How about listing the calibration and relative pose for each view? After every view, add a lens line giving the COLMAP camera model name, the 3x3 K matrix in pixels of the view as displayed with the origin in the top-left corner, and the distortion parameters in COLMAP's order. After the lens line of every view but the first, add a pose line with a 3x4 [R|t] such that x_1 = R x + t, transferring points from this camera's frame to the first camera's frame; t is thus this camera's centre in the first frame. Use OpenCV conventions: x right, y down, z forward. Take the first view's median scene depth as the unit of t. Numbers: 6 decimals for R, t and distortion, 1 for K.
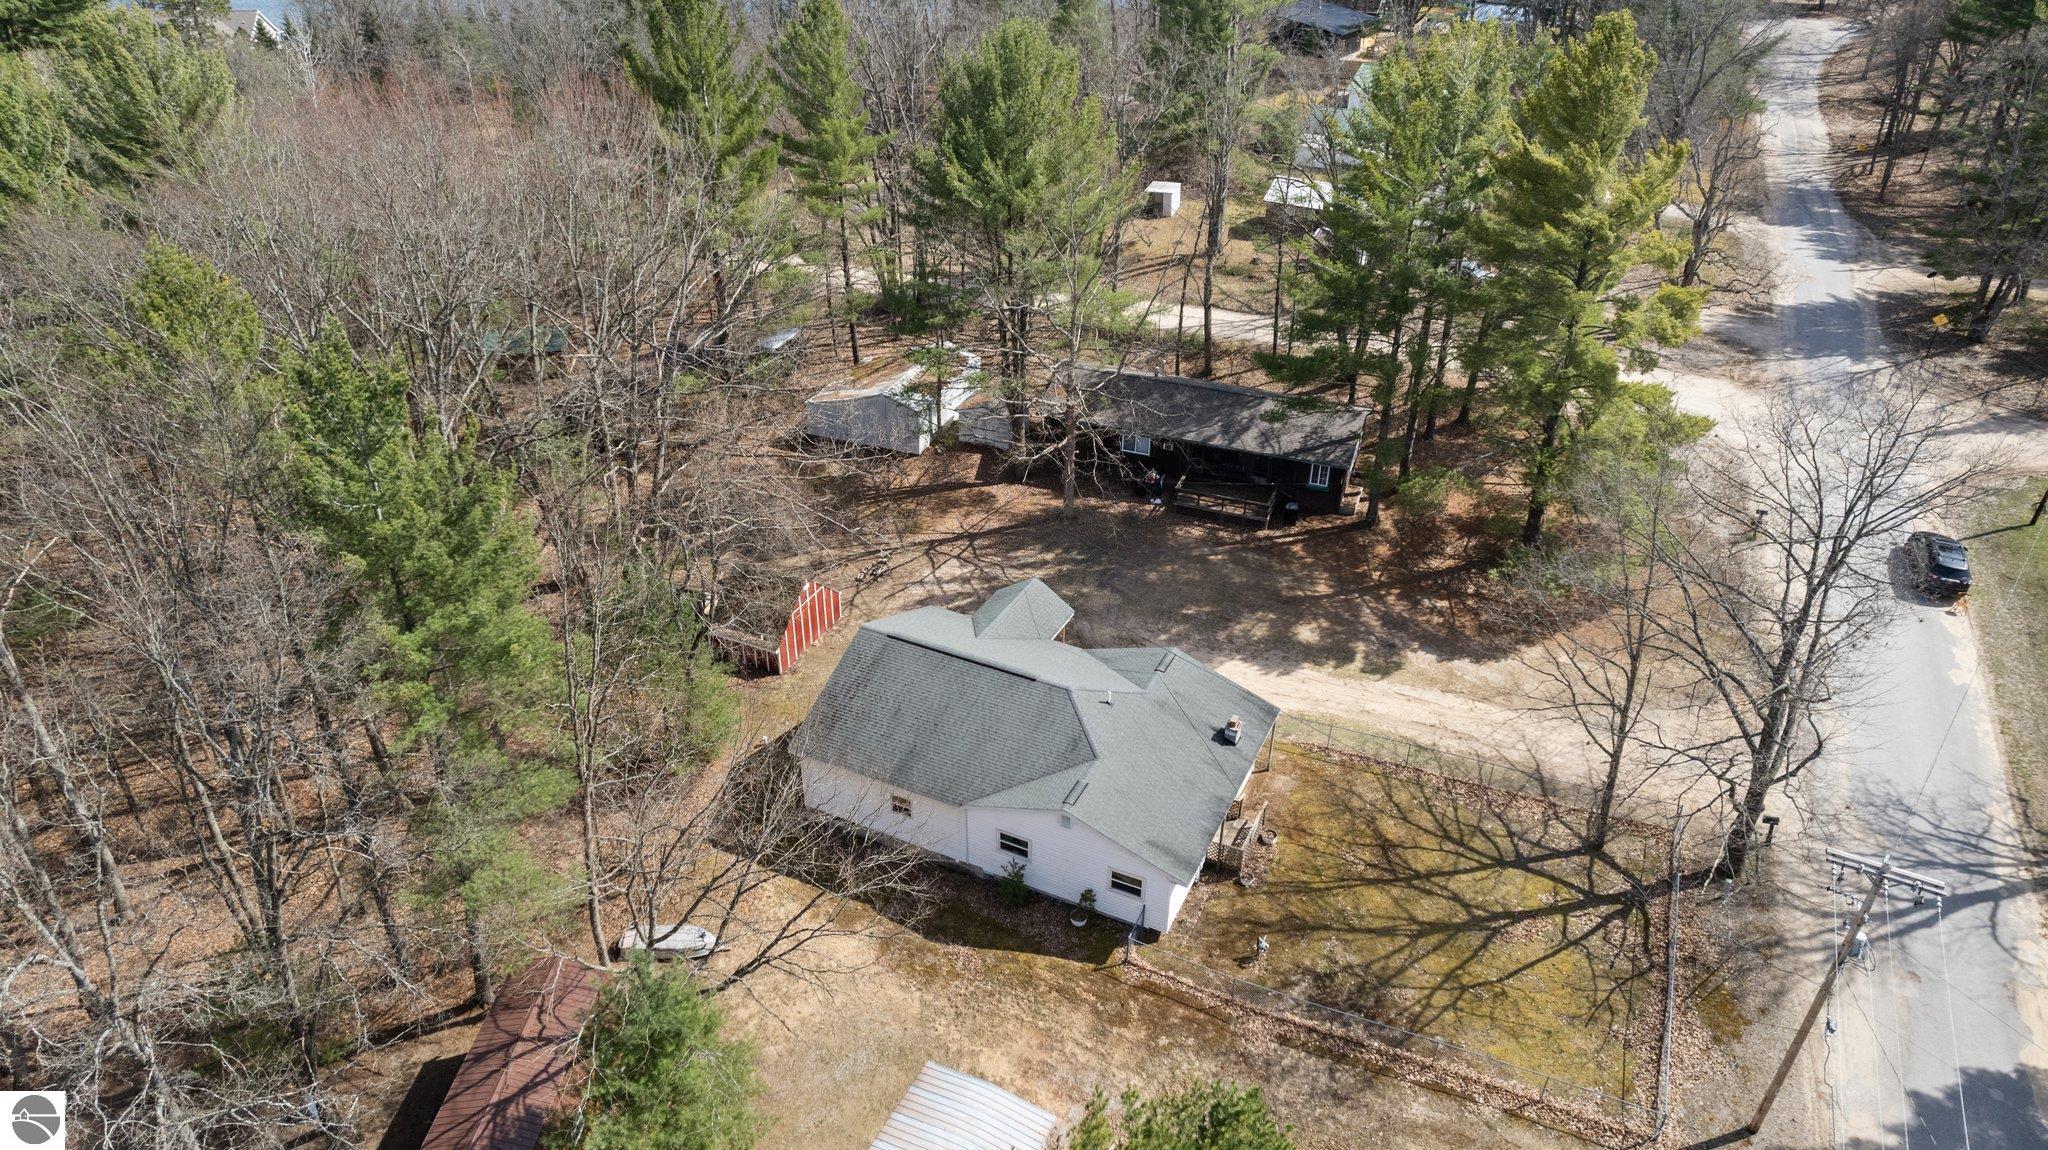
lens RADIAL K [[1294.9, 0, 1024.0], [0, 1294.9, 575.0], [0, 0, 1]] dist [-0.027599, -0.000102]
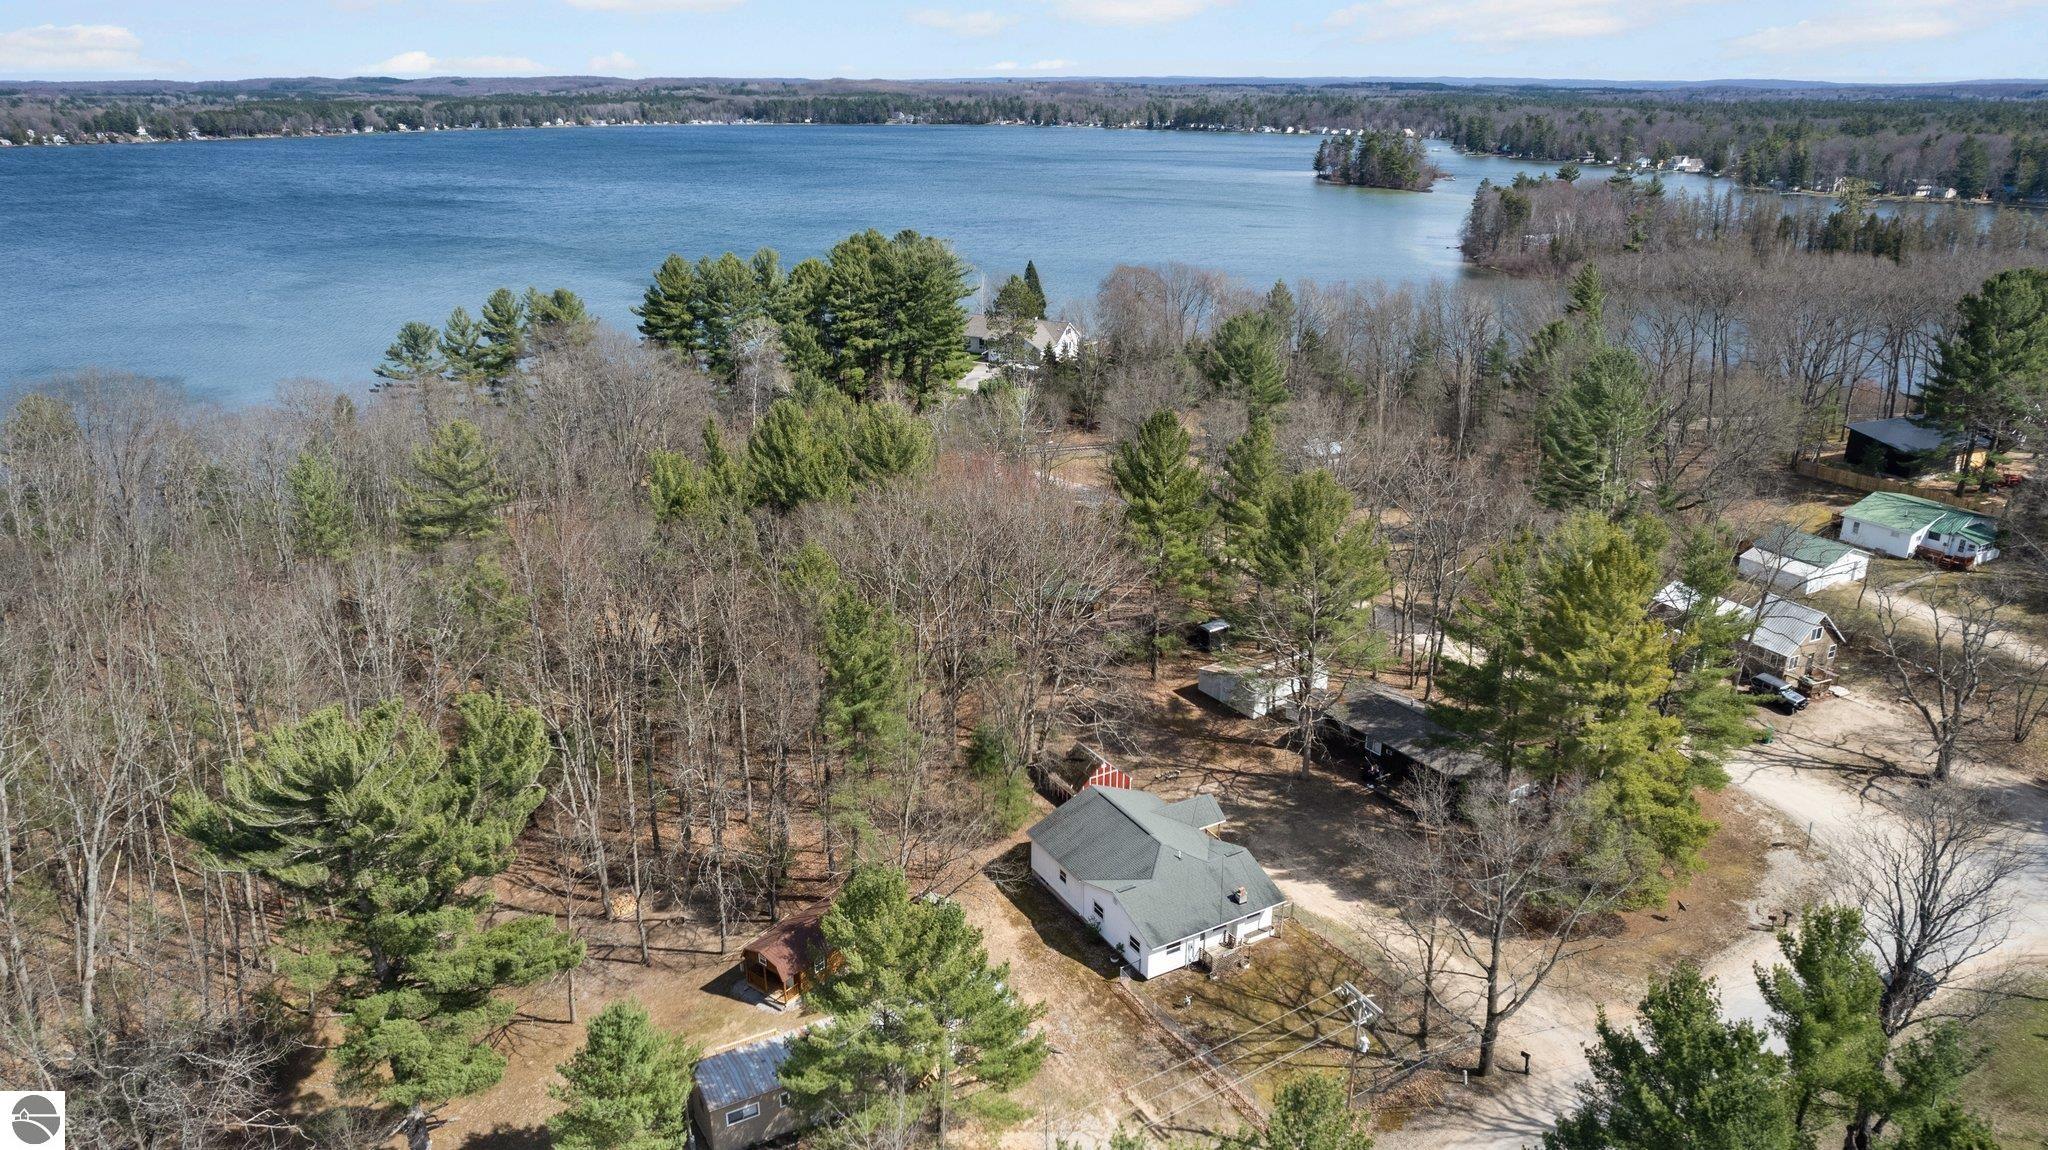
lens RADIAL K [[1366.7, 0, 1024.0], [0, 1366.7, 575.0], [0, 0, 1]] dist [-0.076488, 0.084025]
pose [[0.819373, 0.186153, -0.542194, 0.748329], [-0.288998, 0.950961, -0.110242, -0.002988], [0.495083, 0.247022, 0.832990, -0.687611]]
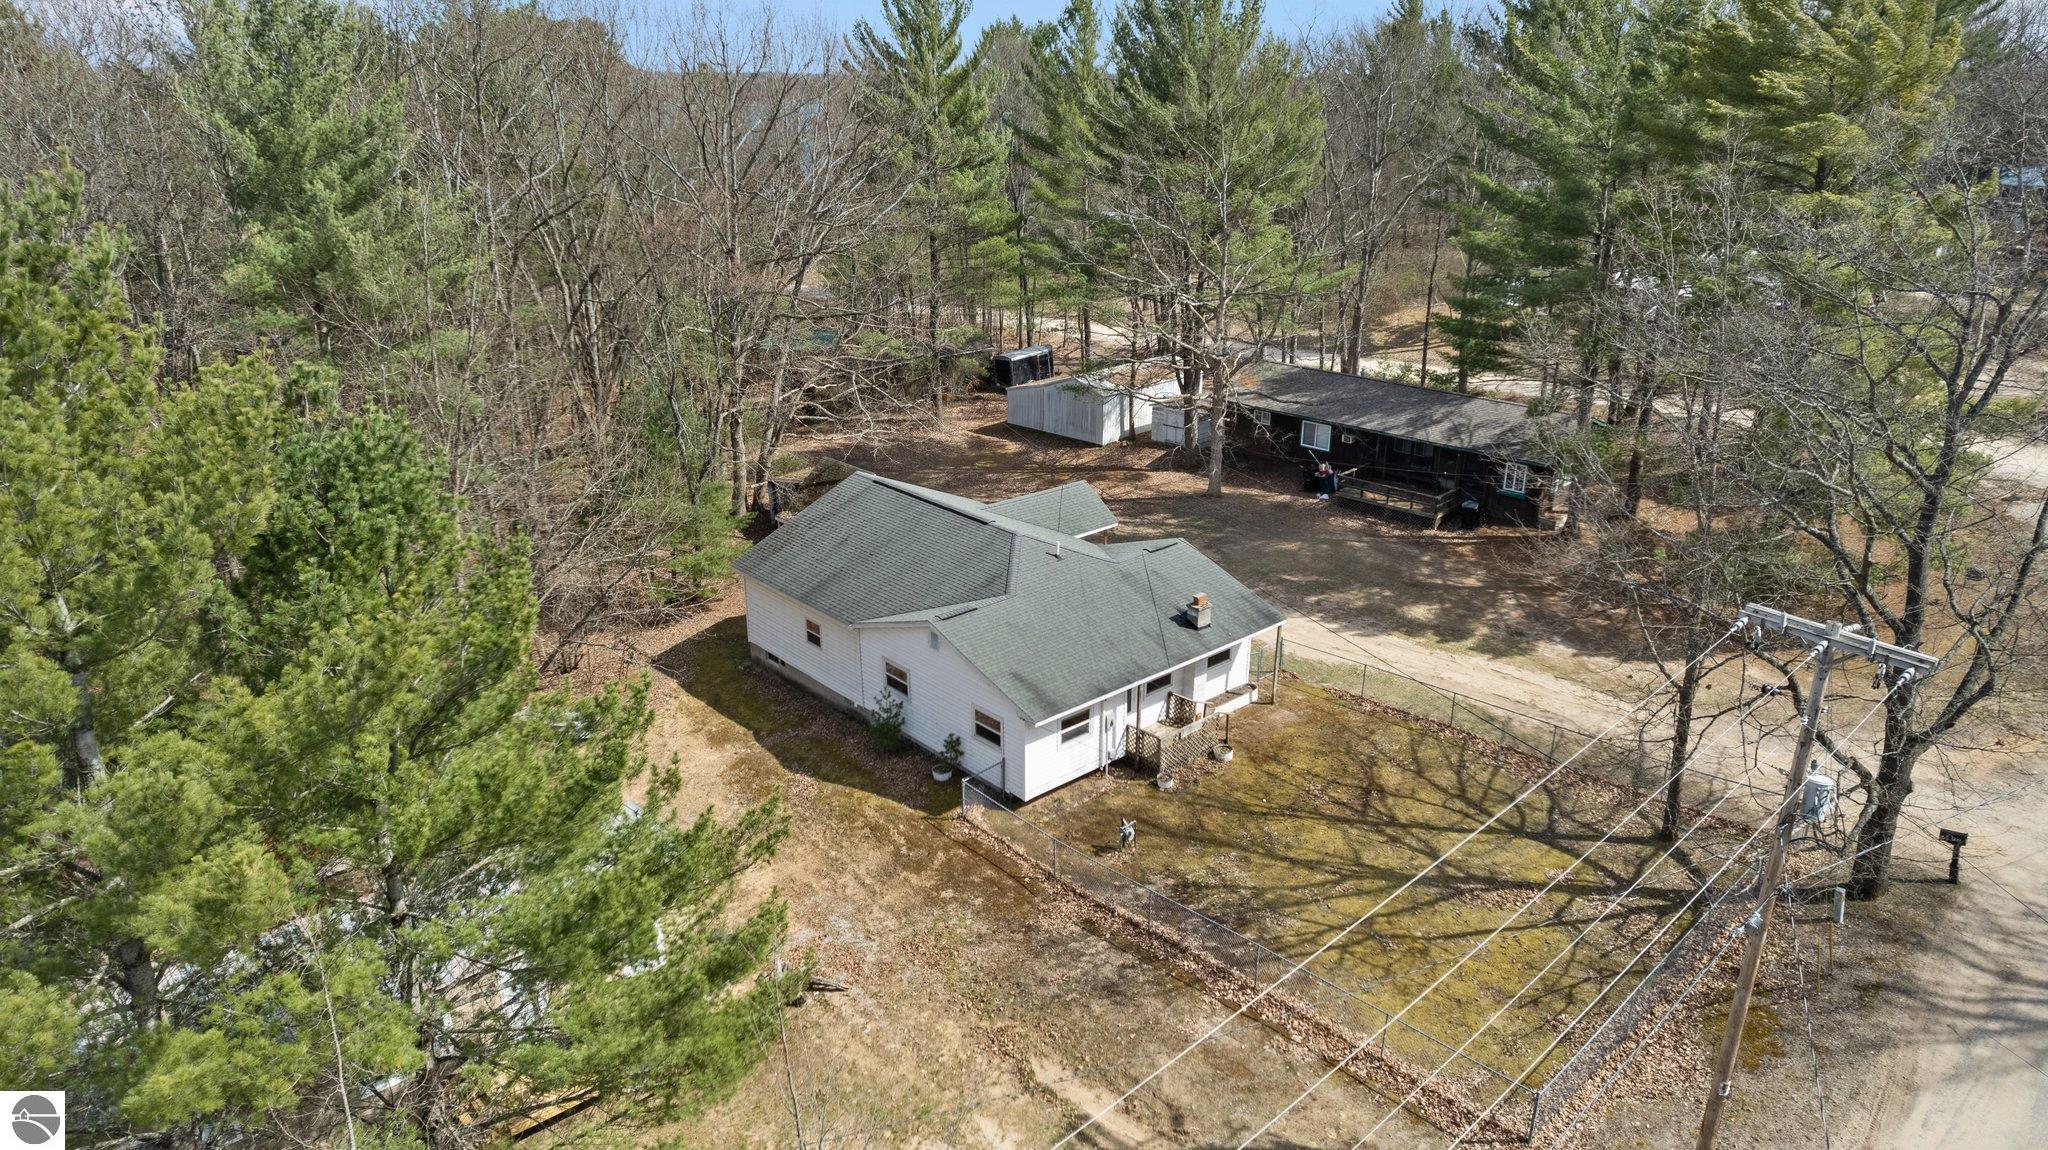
lens RADIAL K [[1294.9, 0, 1024.0], [0, 1294.9, 575.0], [0, 0, 1]] dist [-0.027599, -0.000102]
pose [[0.921109, 0.124455, -0.368874, 0.321874], [-0.192664, 0.969083, -0.154138, 0.220025], [0.338287, 0.213046, 0.916610, 0.194616]]
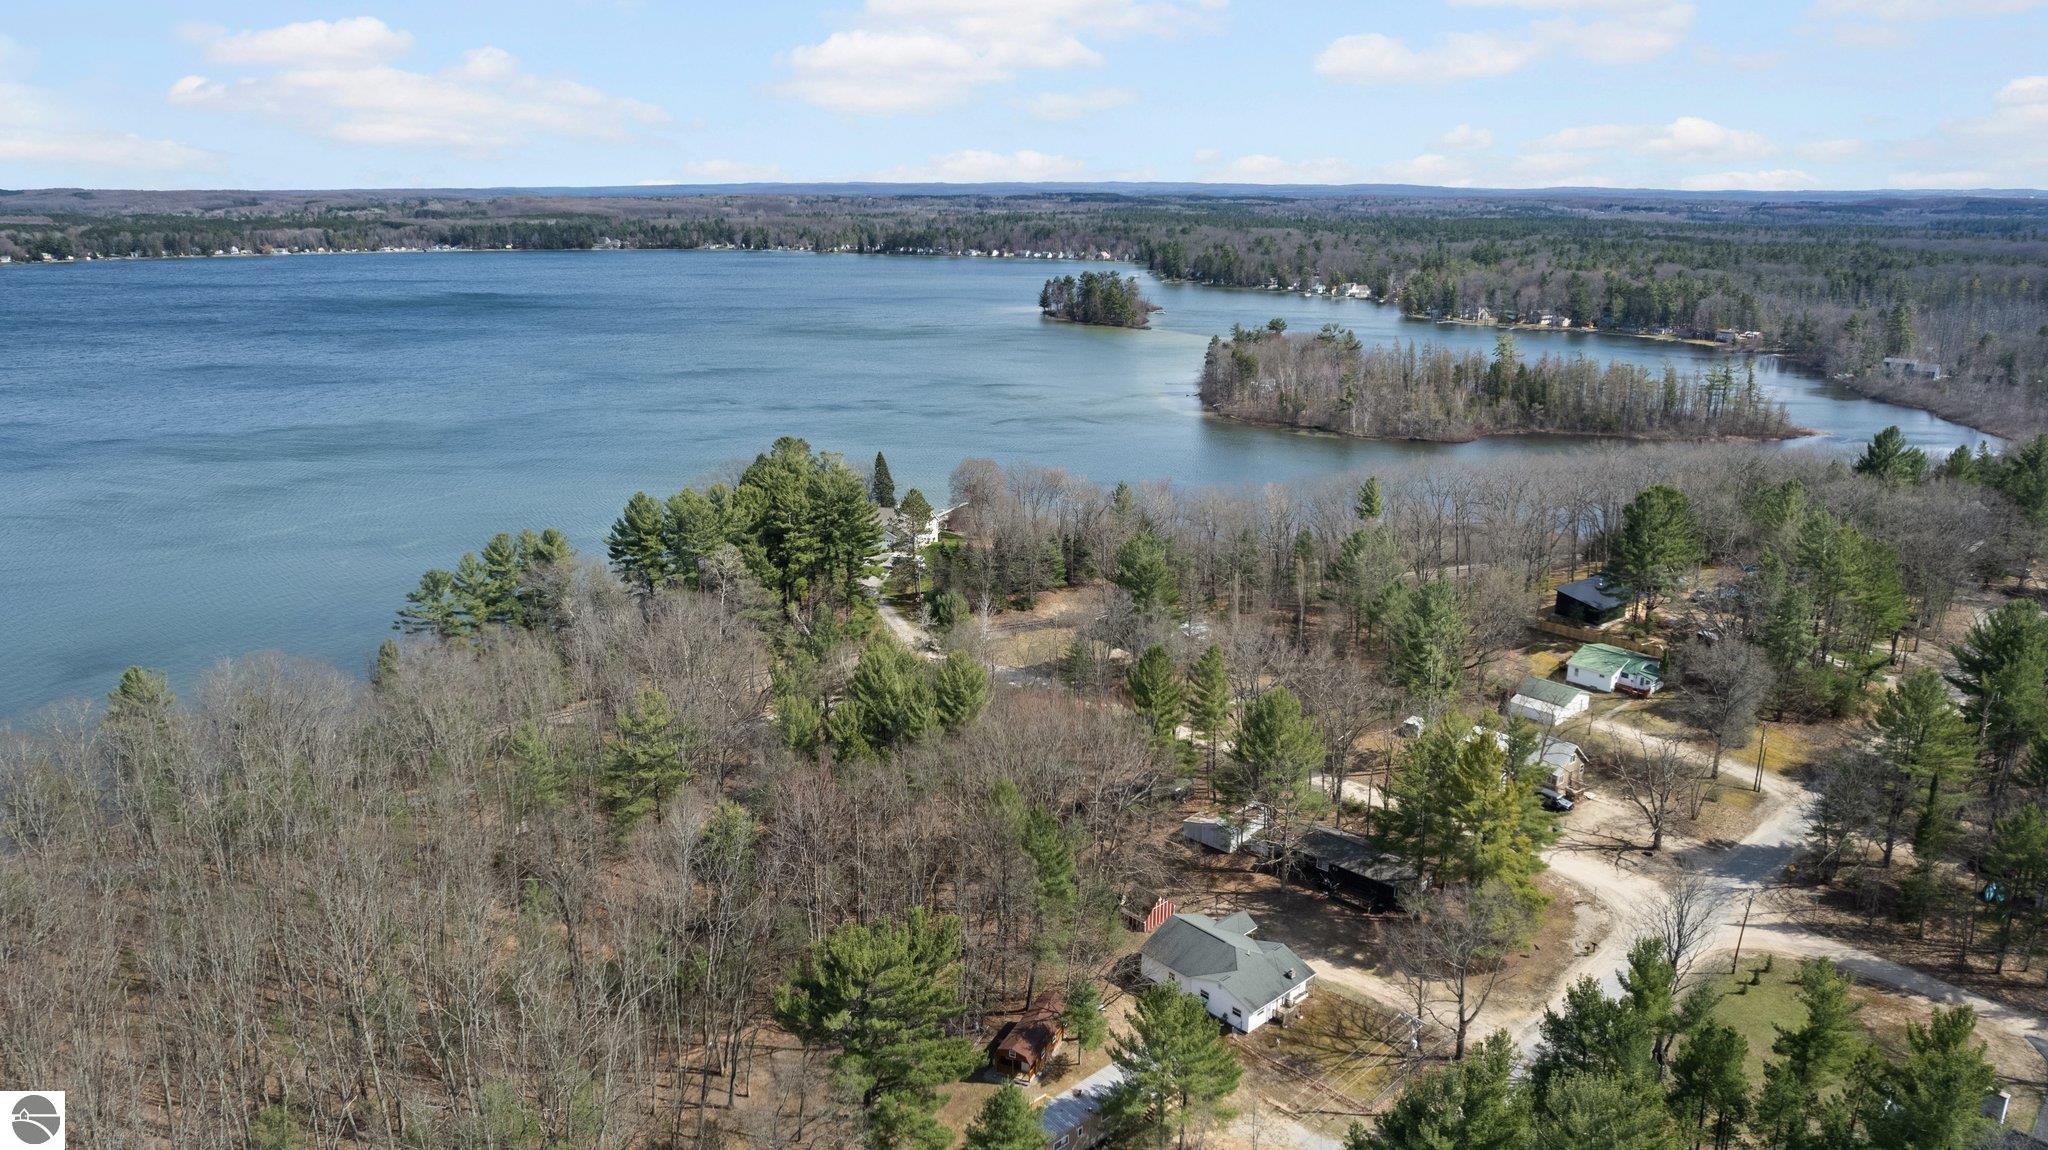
lens RADIAL K [[1389.5, 0, 1024.0], [0, 1389.5, 575.0], [0, 0, 1]] dist [-0.037542, -0.000423]
pose [[0.928474, 0.094696, -0.359123, 0.556919], [-0.185662, 0.955801, -0.227977, 0.077641], [0.321661, 0.278346, 0.905018, -1.917250]]
